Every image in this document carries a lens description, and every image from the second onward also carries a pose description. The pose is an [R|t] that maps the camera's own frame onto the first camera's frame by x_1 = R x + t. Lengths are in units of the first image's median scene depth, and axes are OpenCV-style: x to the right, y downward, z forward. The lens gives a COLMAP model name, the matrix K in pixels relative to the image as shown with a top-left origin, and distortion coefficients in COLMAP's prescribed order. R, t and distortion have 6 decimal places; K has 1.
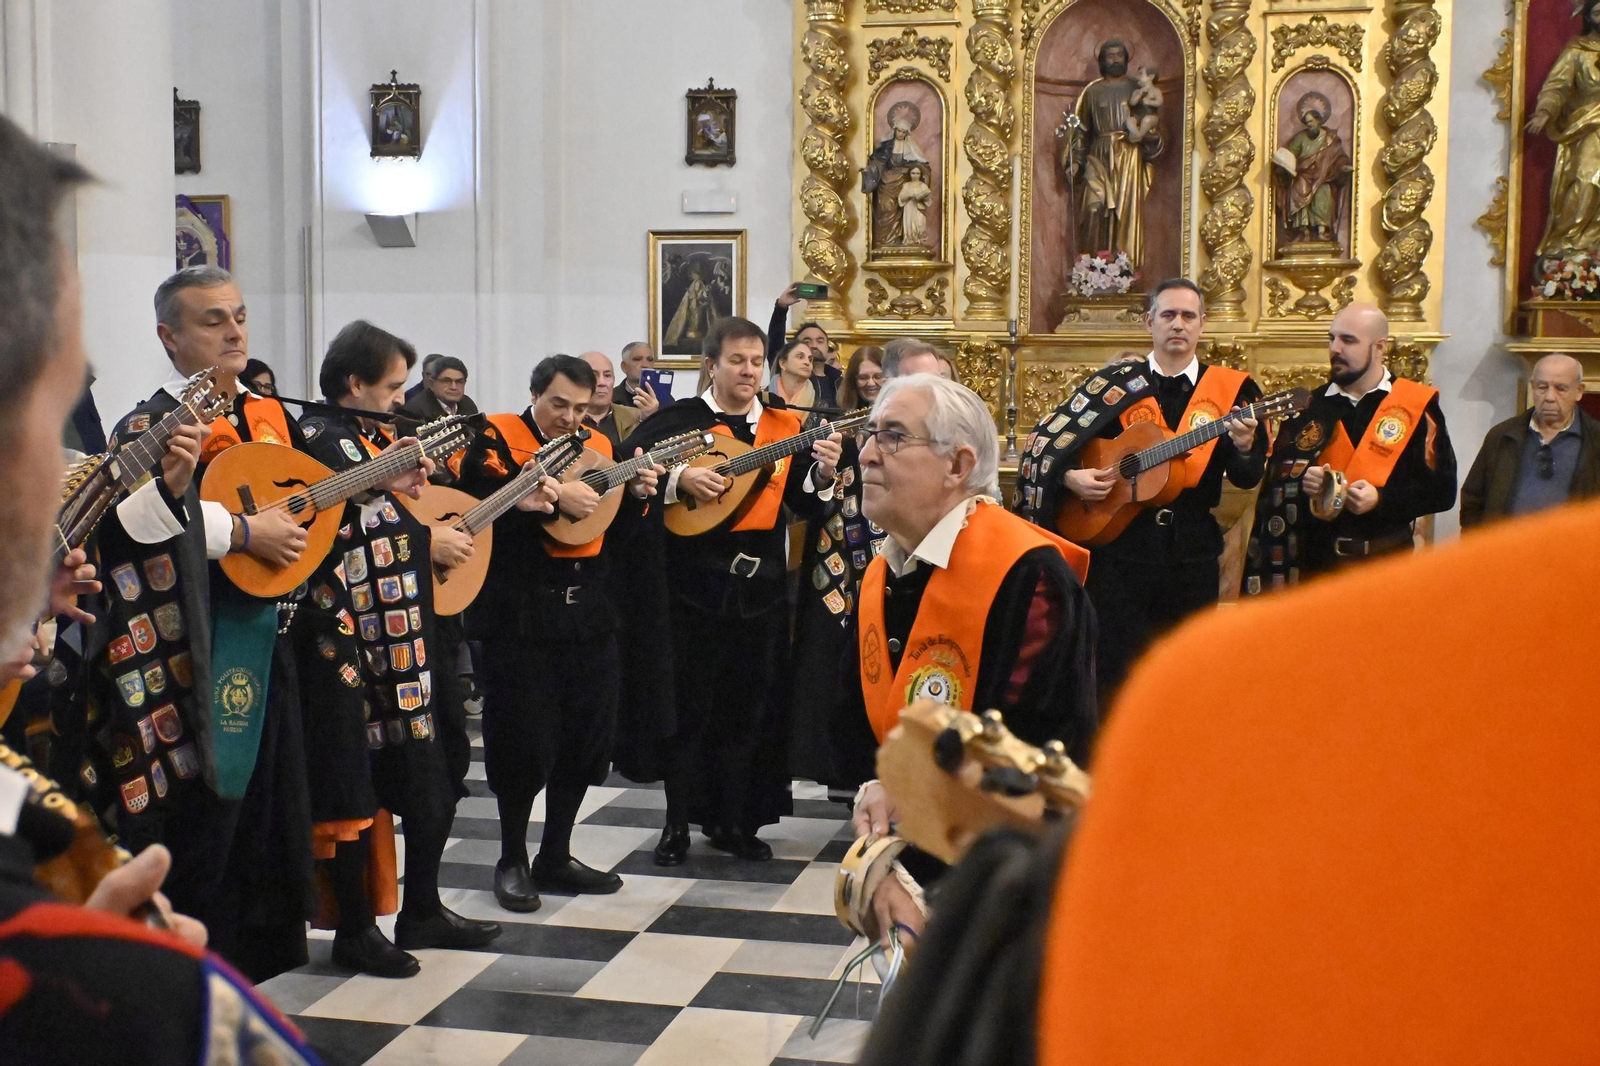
lens RADIAL K [[1991.8, 0, 800.0], [0, 1991.8, 533.0], [0, 0, 1]] dist [0.024023, 0.010987]
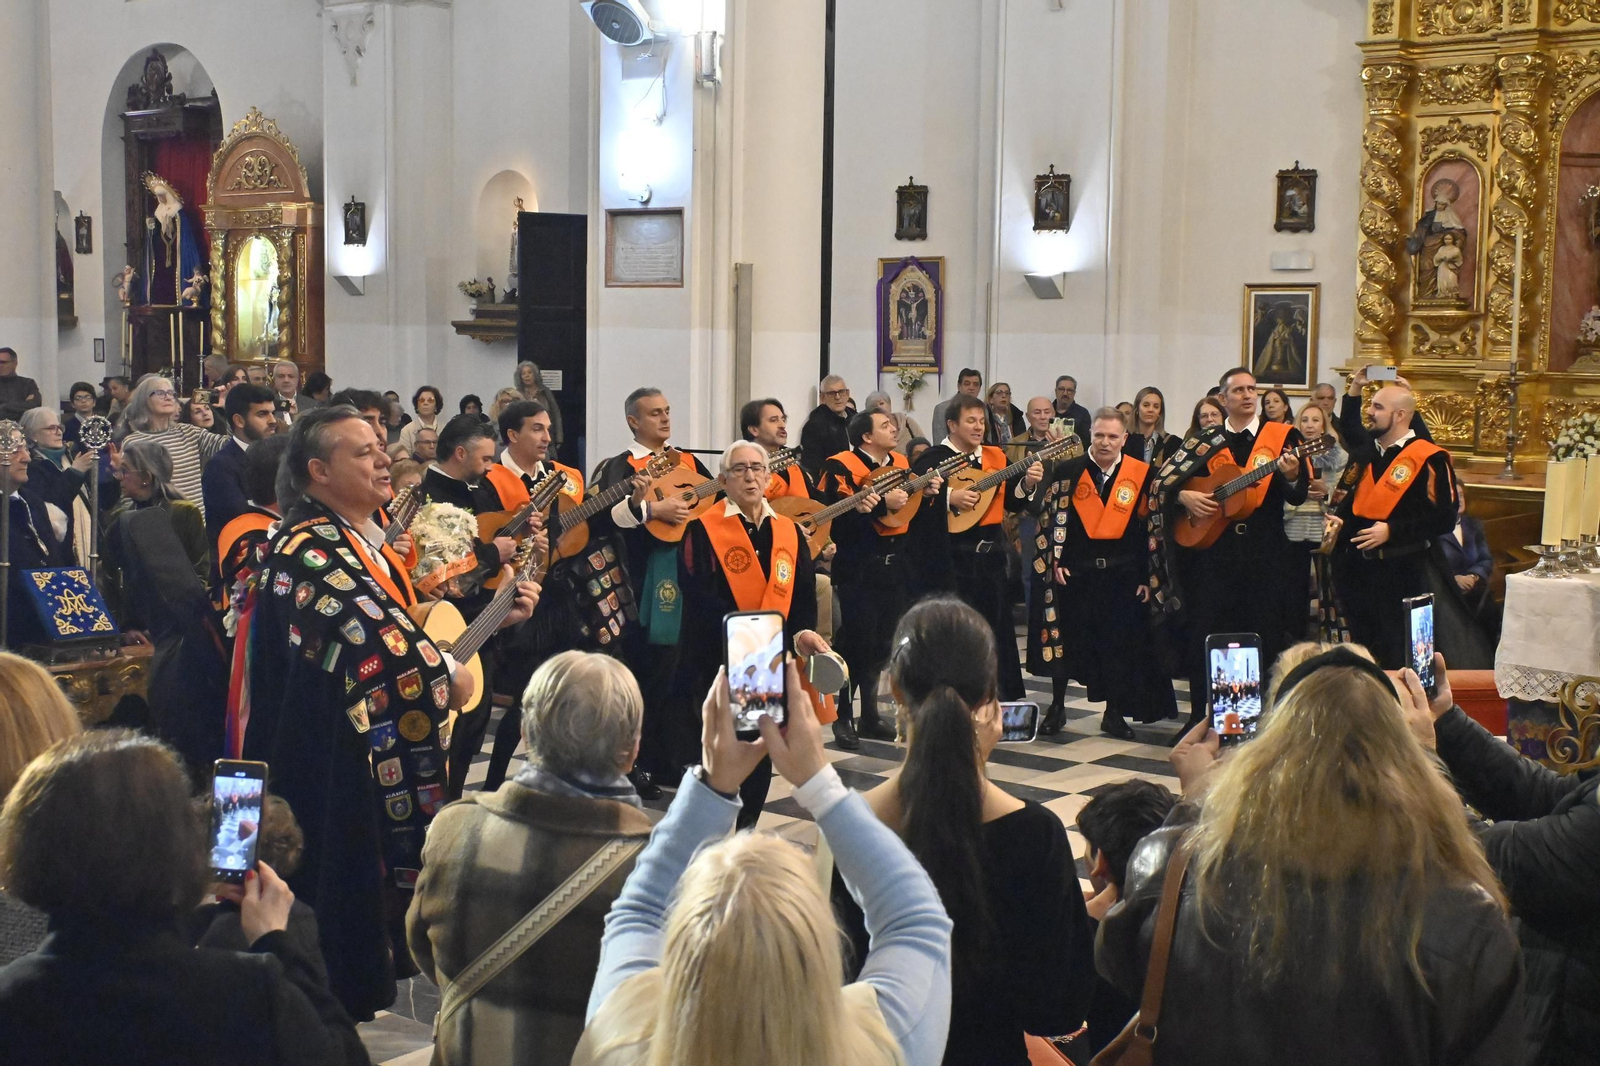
lens RADIAL K [[2095.8, 0, 791.5], [0, 2095.8, 531.6], [0, 0, 1]] dist [0.015975, 0.056116]
pose [[0.891612, 0.048604, -0.450184, 0.281654], [-0.044714, 0.998814, 0.019280, -0.009788], [0.450587, 0.002939, 0.892728, -0.313197]]
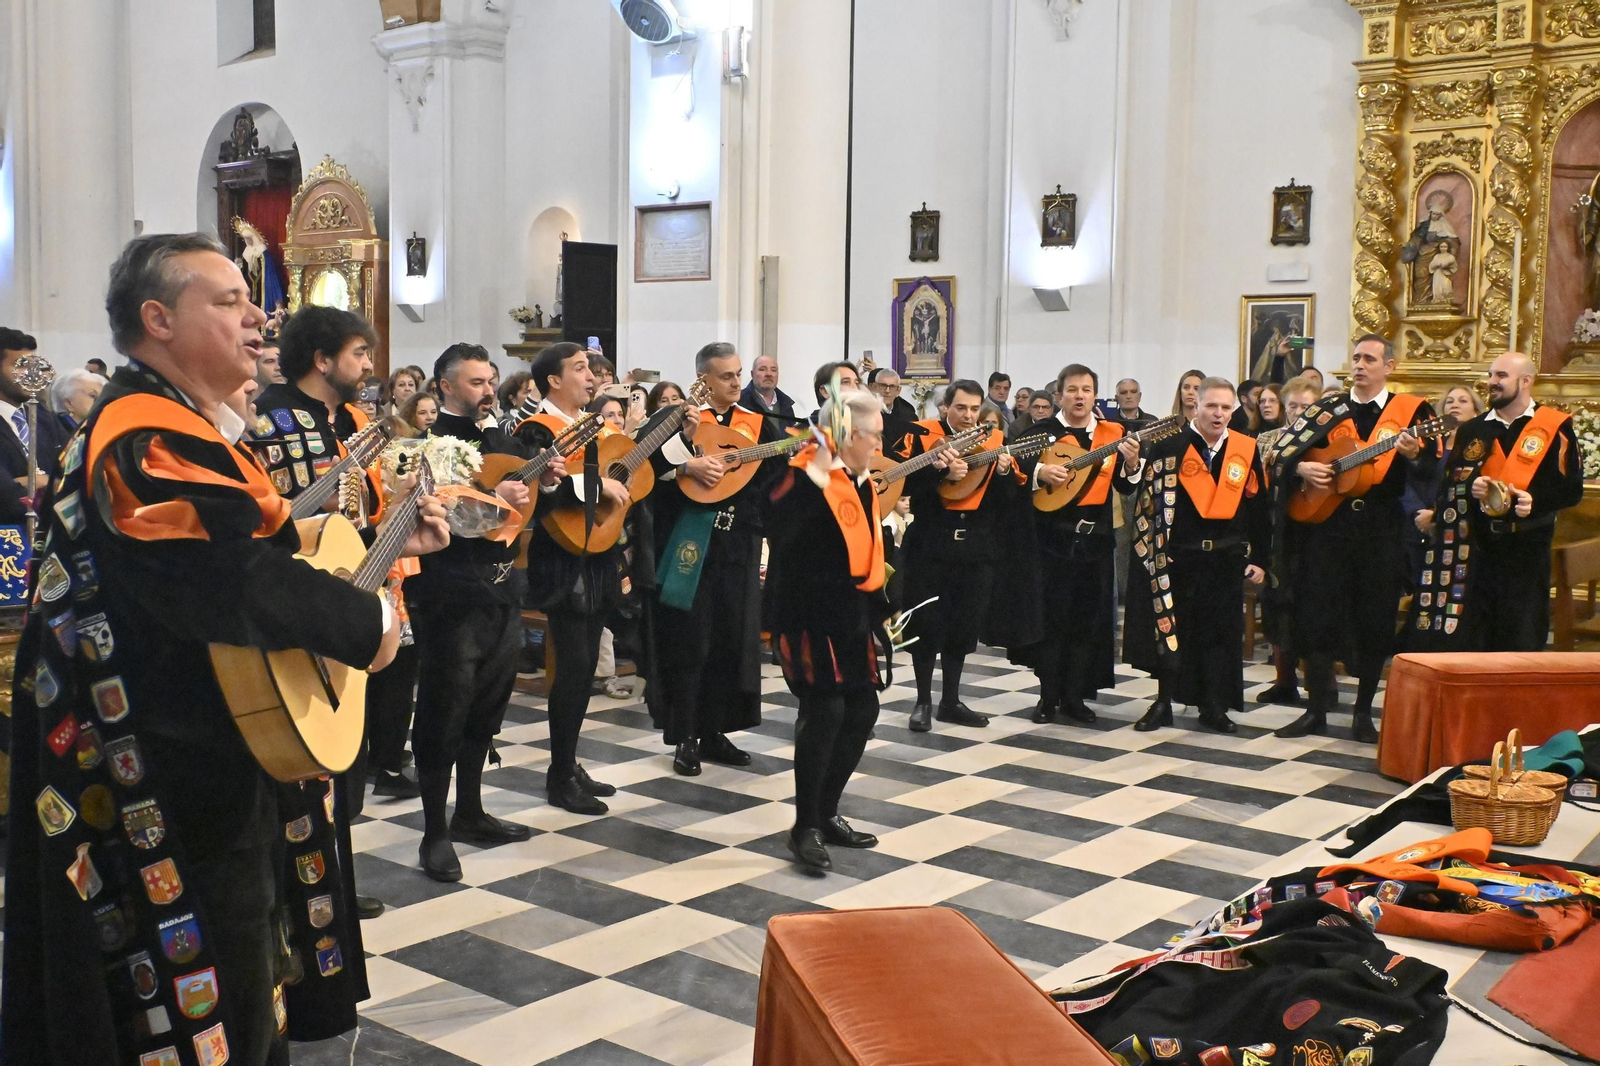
lens RADIAL K [[1706.3, 0, 805.6], [0, 1706.3, 529.3], [0, 0, 1]] dist [0.008283, 0.003041]
pose [[0.891970, 0.043350, -0.450011, 0.190078], [-0.046667, 0.998904, 0.003725, 0.013199], [0.449679, 0.017678, 0.893015, -0.144720]]
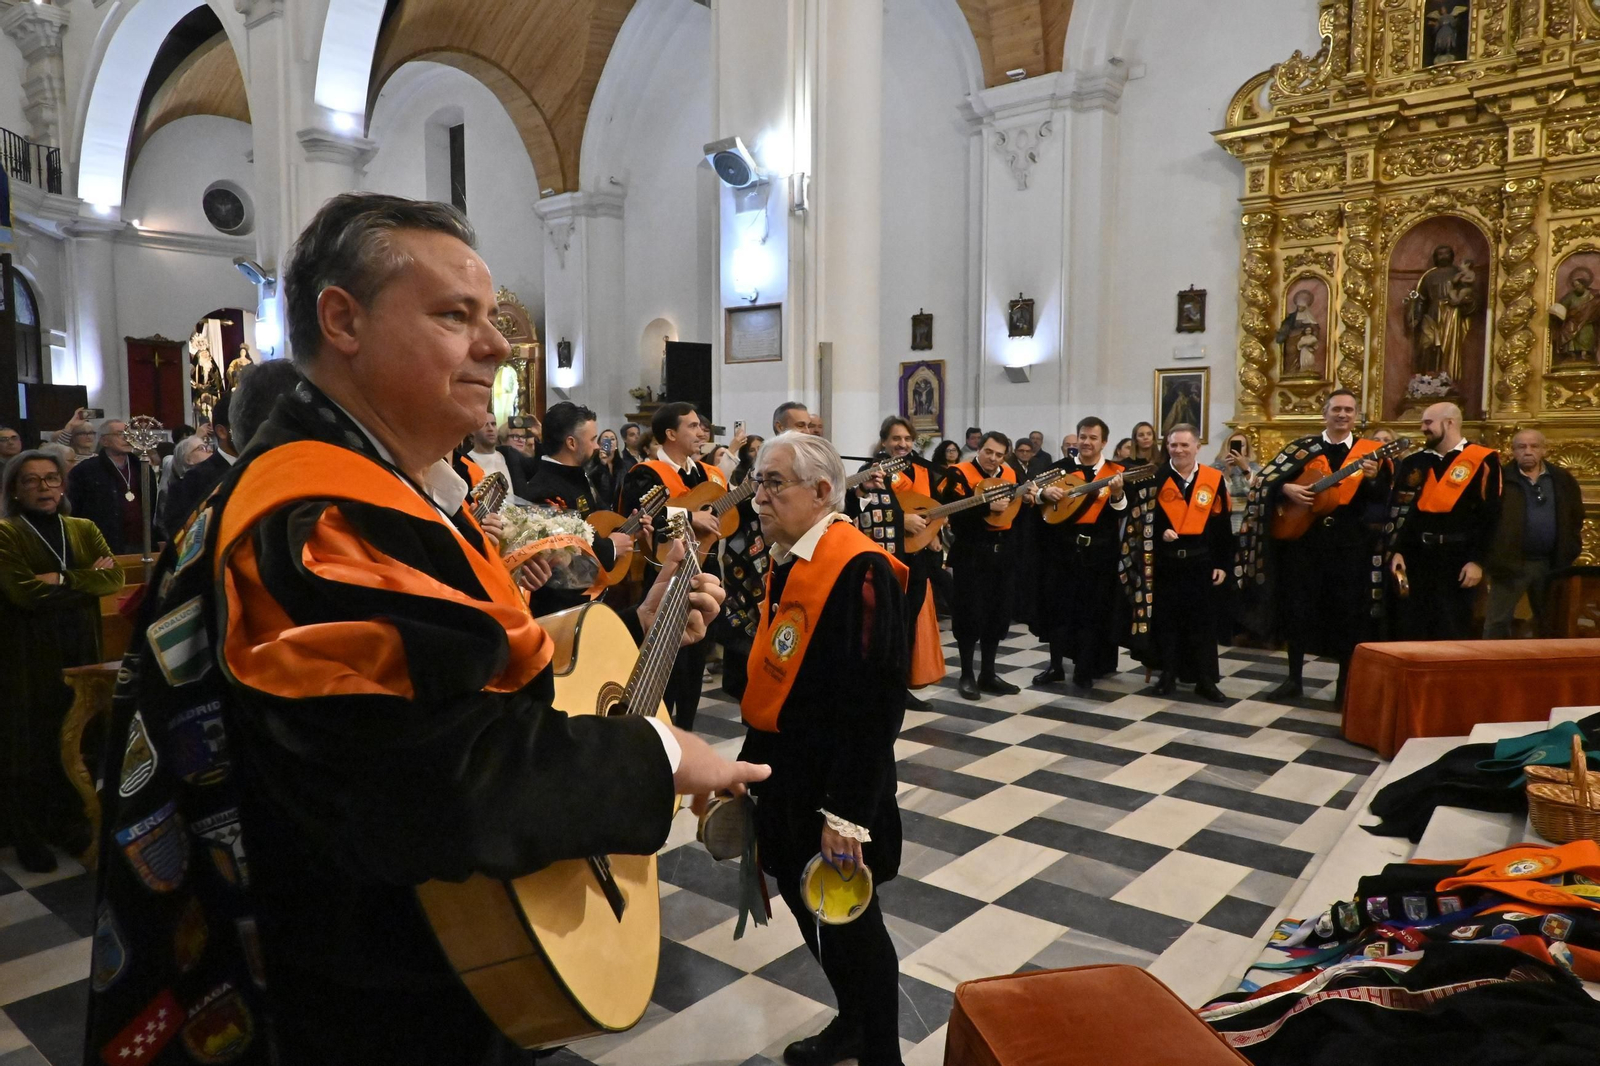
lens RADIAL K [[1100.7, 0, 800.0], [0, 1100.7, 533.0], [0, 0, 1]] dist [-0.001182, 0.001460]
pose [[0.886078, 0.030794, -0.462513, 0.113232], [-0.033018, 0.999449, 0.003287, 0.007691], [0.462360, 0.012358, 0.886606, -0.055552]]
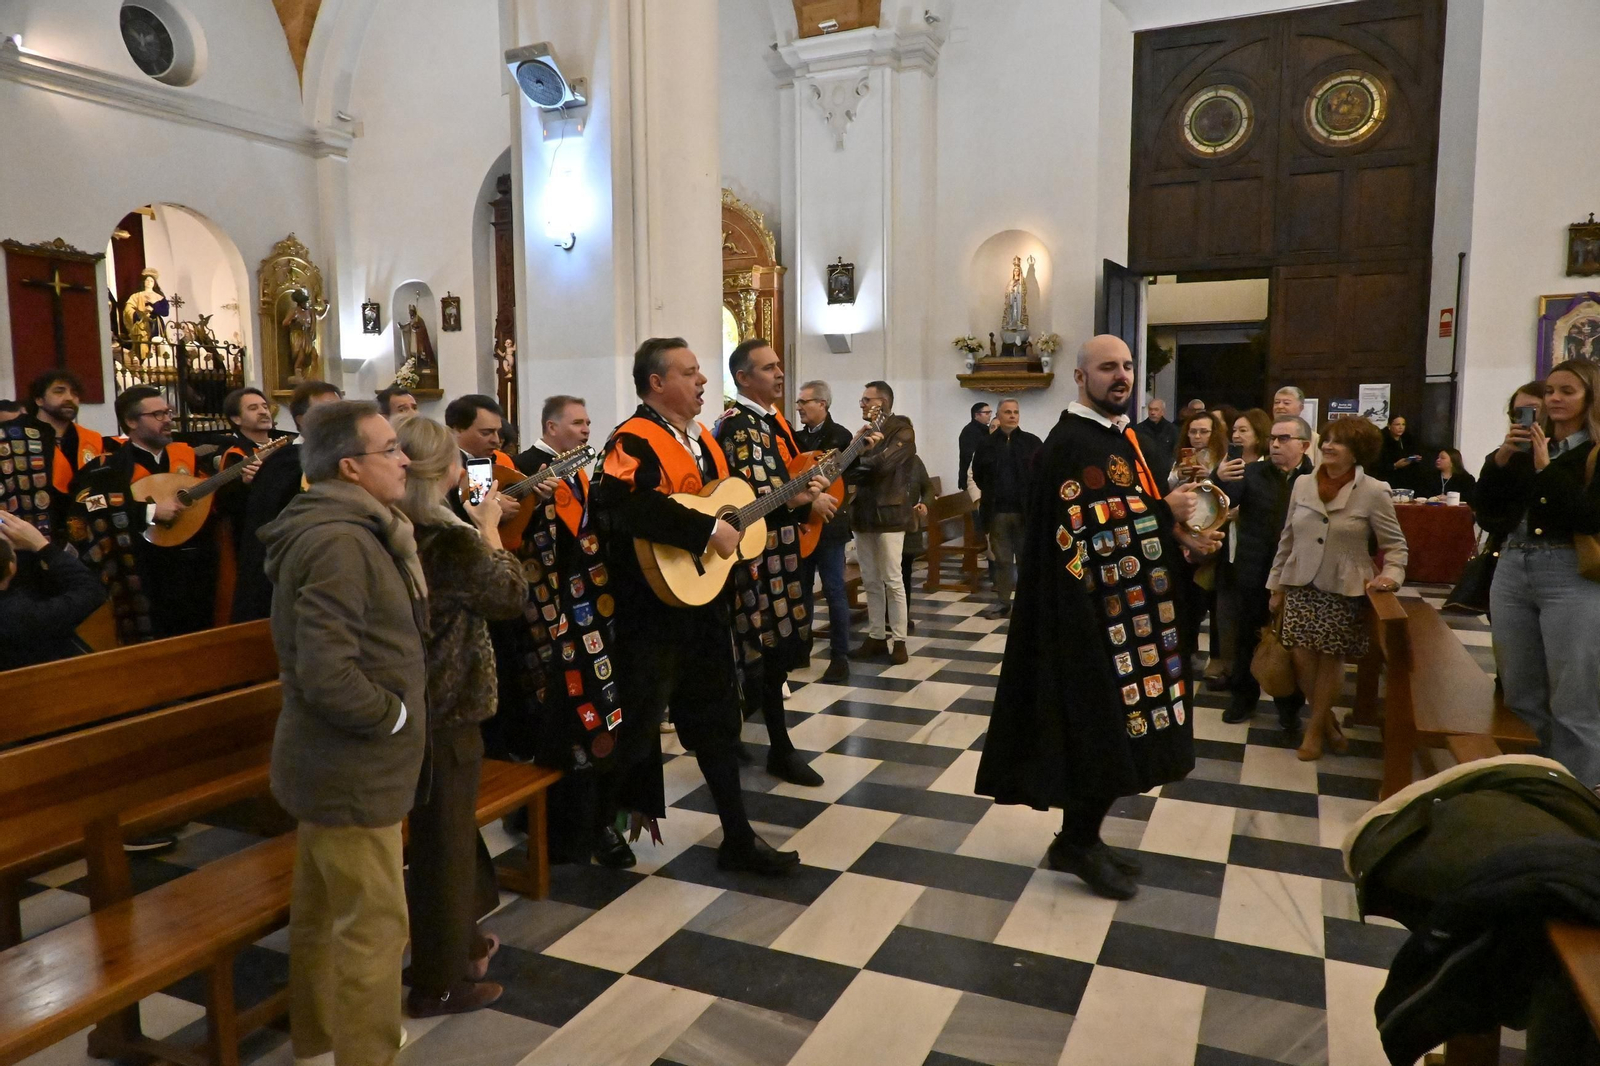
lens RADIAL K [[1078.5, 0, 807.8], [0, 1078.5, 535.6], [0, 0, 1]] dist [-0.001487, -0.000259]
pose [[0.977750, 0.008974, -0.209582, -0.736658], [-0.002333, 0.999488, 0.031914, -0.027979], [0.209761, -0.030715, 0.977270, 0.182023]]
